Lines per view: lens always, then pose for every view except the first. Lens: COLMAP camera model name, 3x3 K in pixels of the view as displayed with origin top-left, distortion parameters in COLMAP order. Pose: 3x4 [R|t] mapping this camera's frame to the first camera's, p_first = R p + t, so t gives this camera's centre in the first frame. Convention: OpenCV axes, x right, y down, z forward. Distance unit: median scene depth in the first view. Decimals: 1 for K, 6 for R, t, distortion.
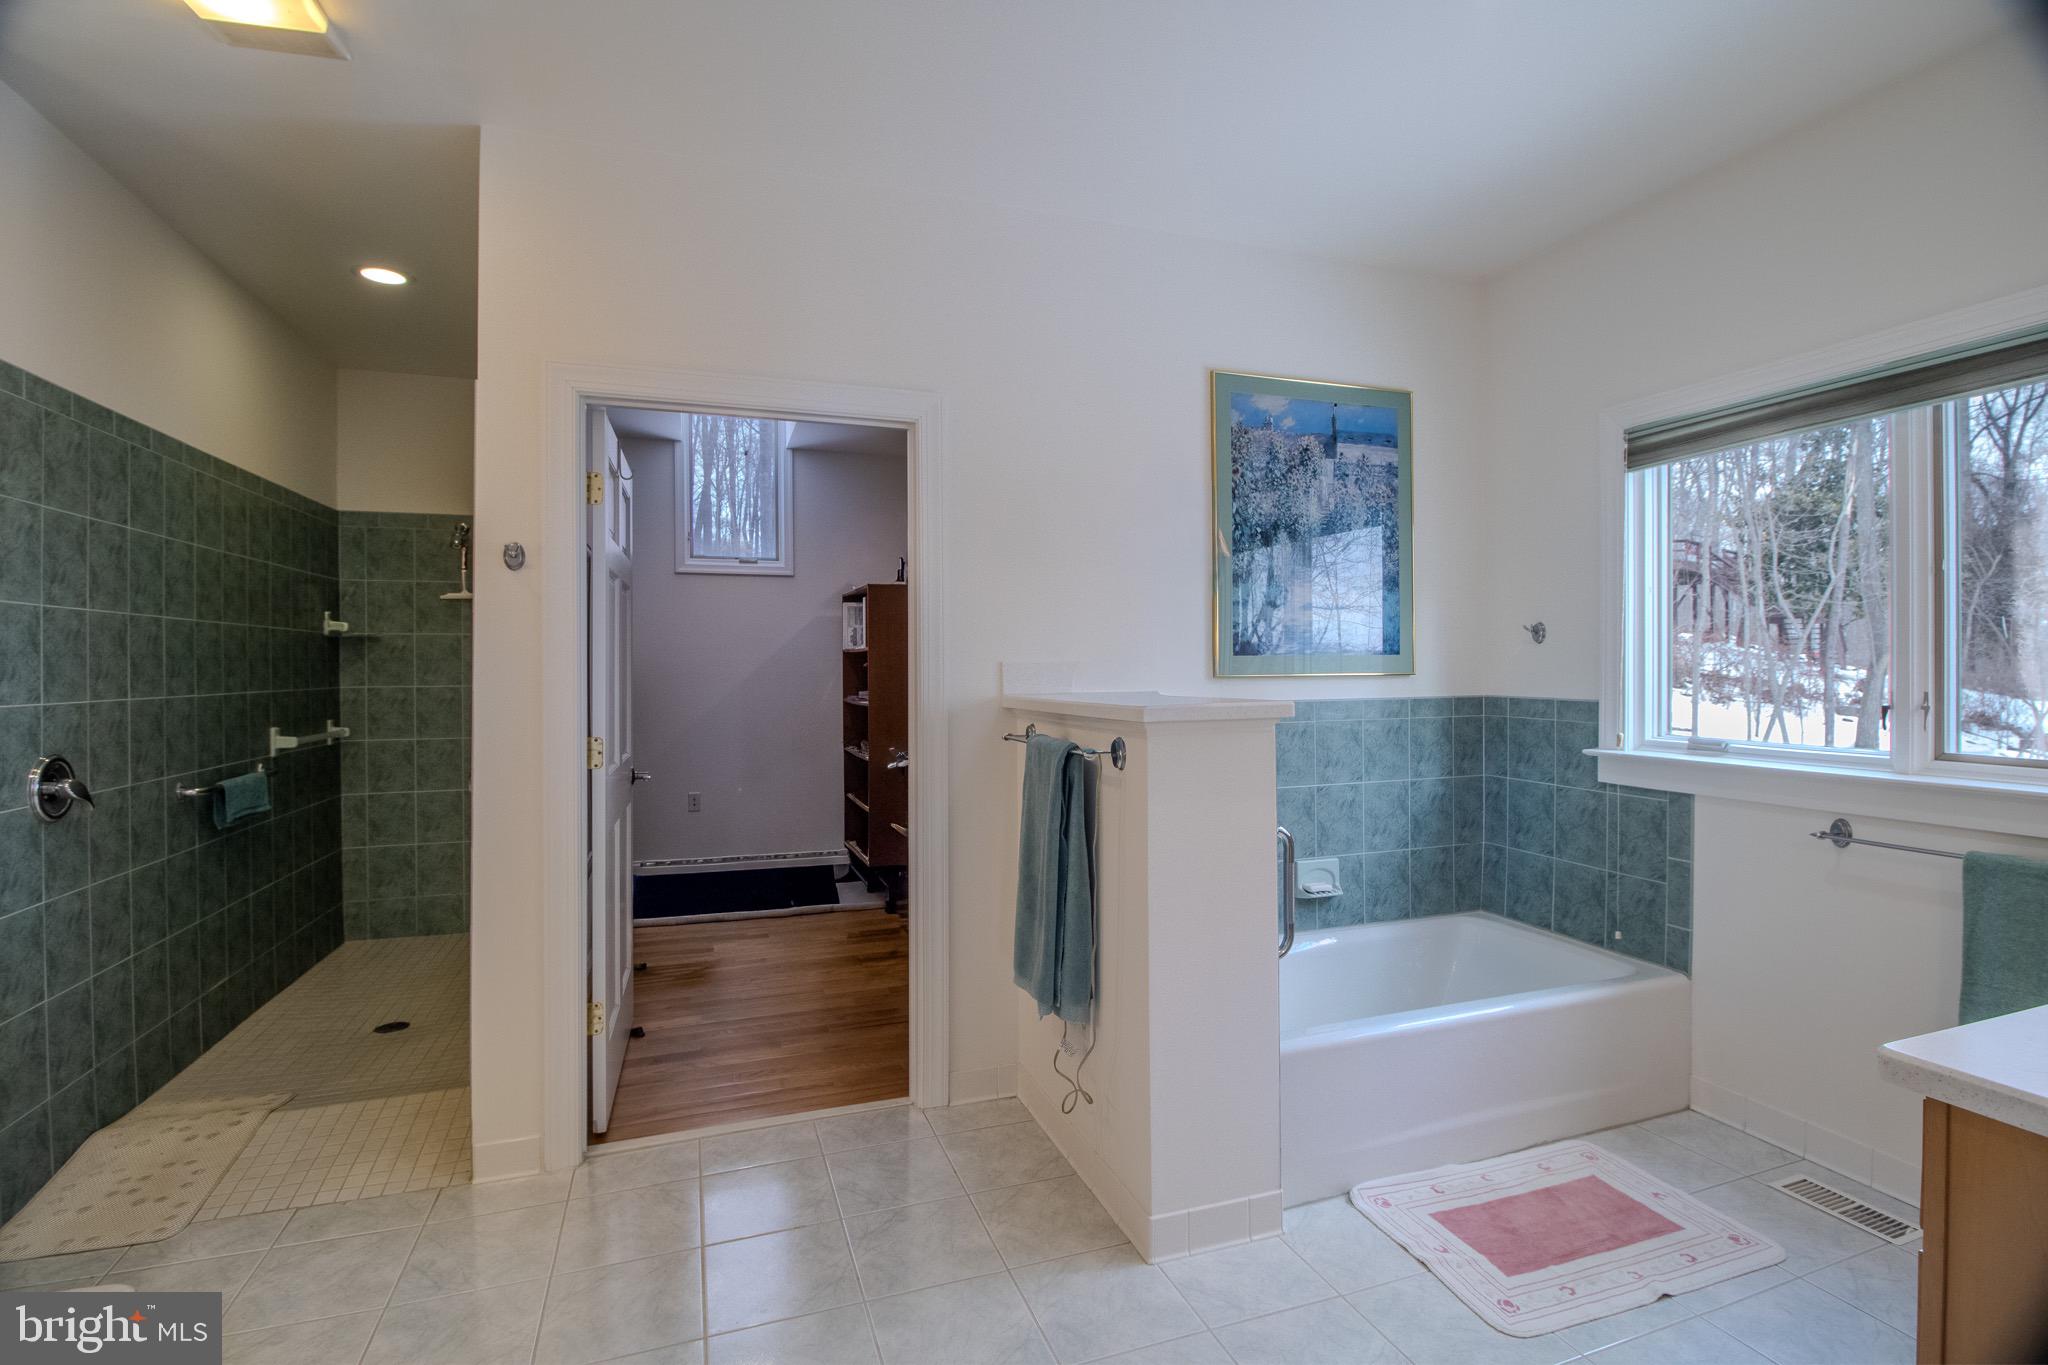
lens RADIAL K [[945.3, 0, 1020.8], [0, 945.3, 667.0], [0, 0, 1]] dist [0.003100, -0.014384]
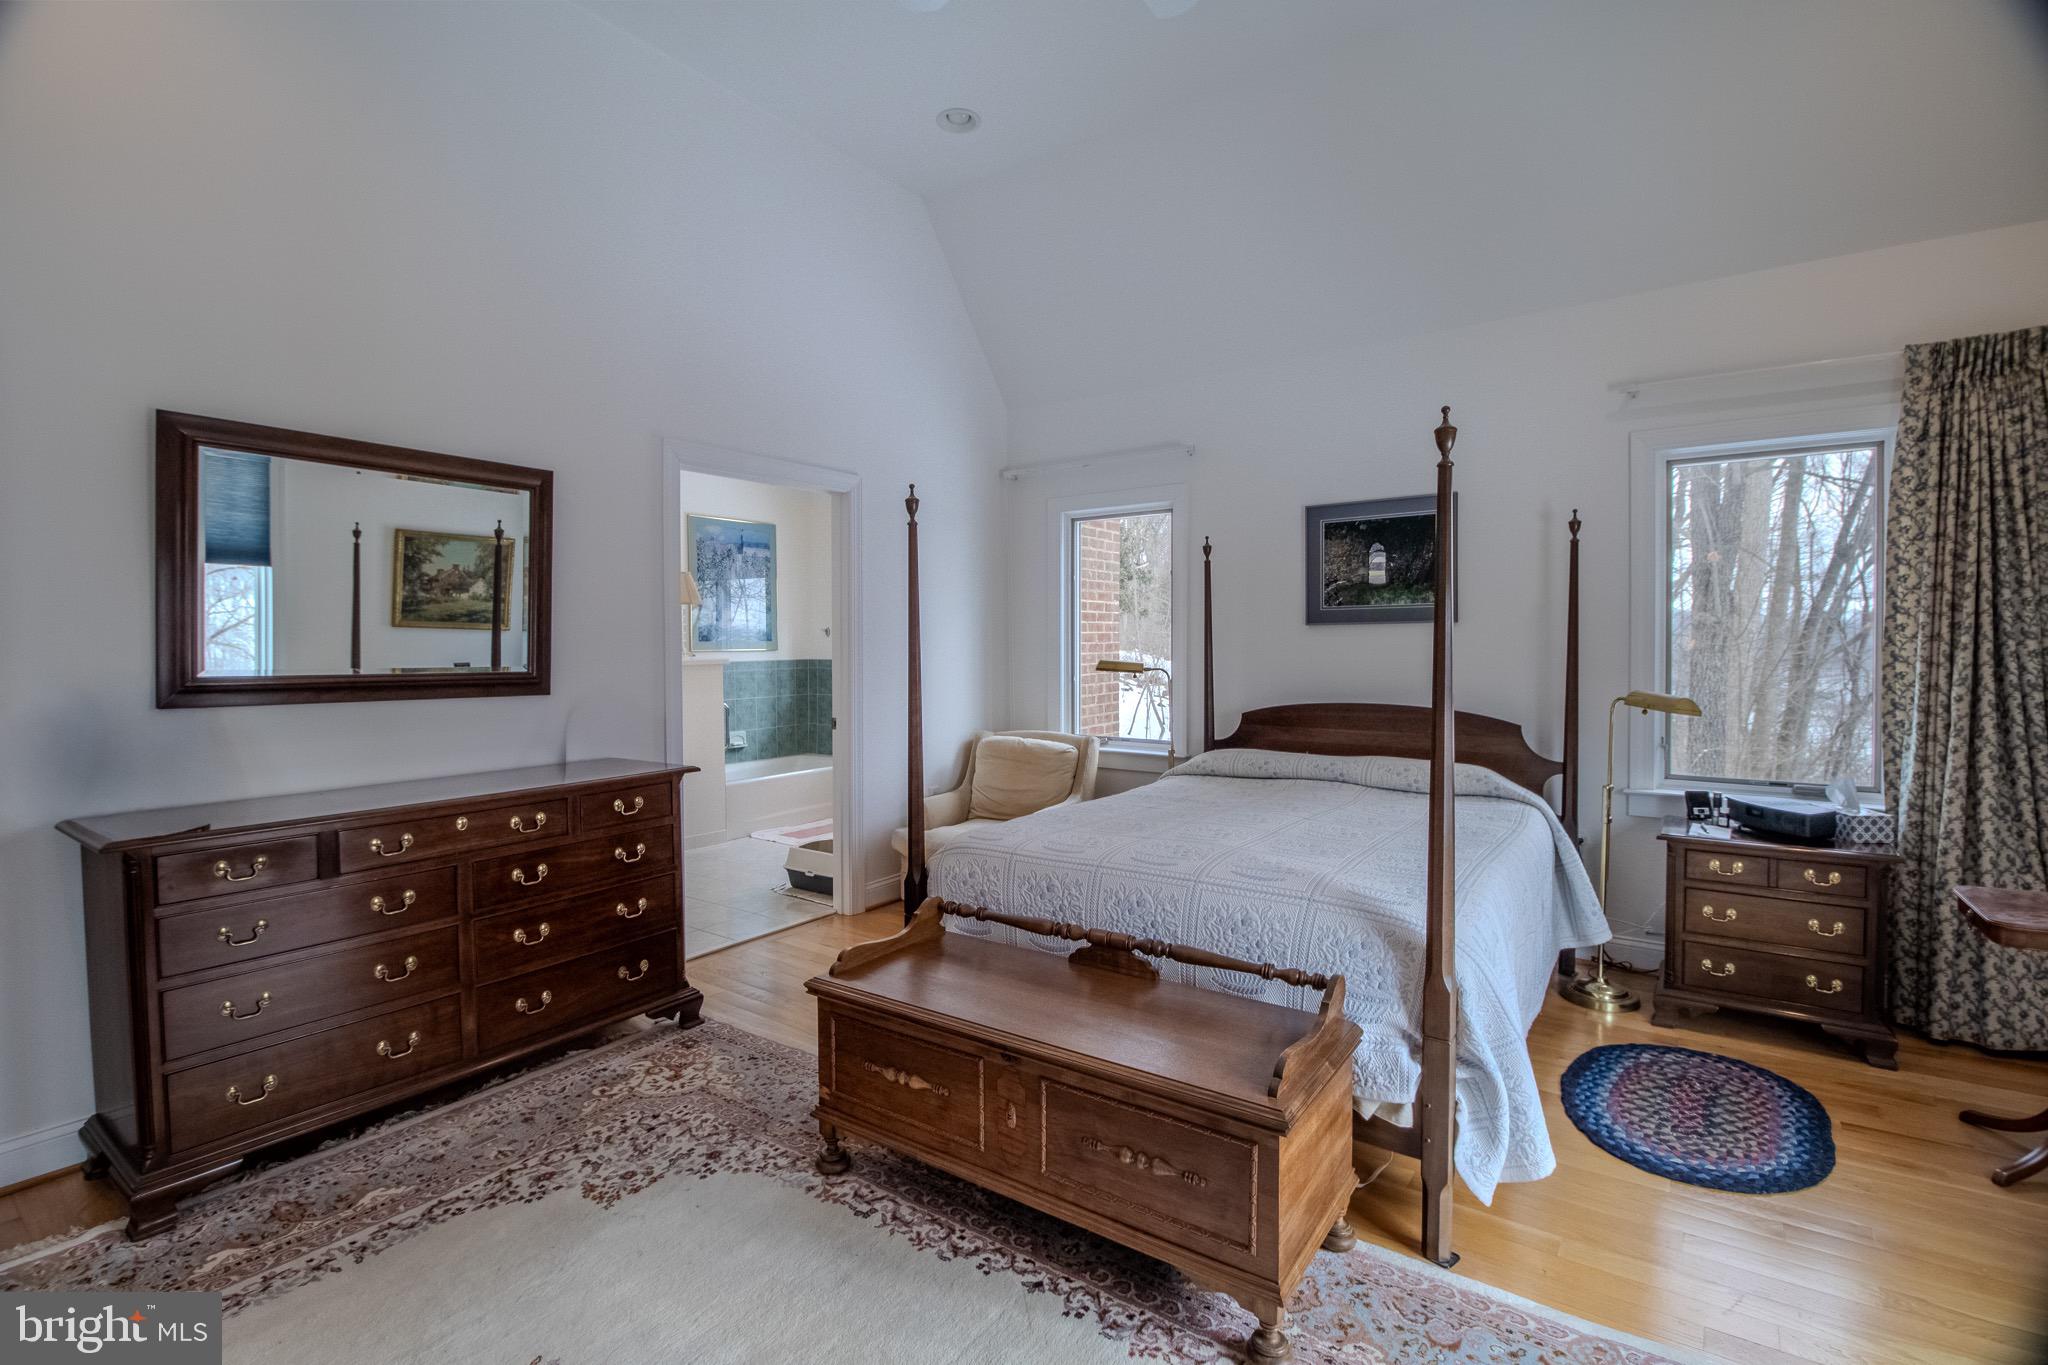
lens RADIAL K [[945.3, 0, 1020.8], [0, 945.3, 667.0], [0, 0, 1]] dist [0.003100, -0.014384]
pose [[0.818388, -0.015148, 0.574467, -0.415298], [0.002728, 0.999744, 0.022476, 0.000089], [-0.574660, -0.016827, 0.818219, -1.205772]]
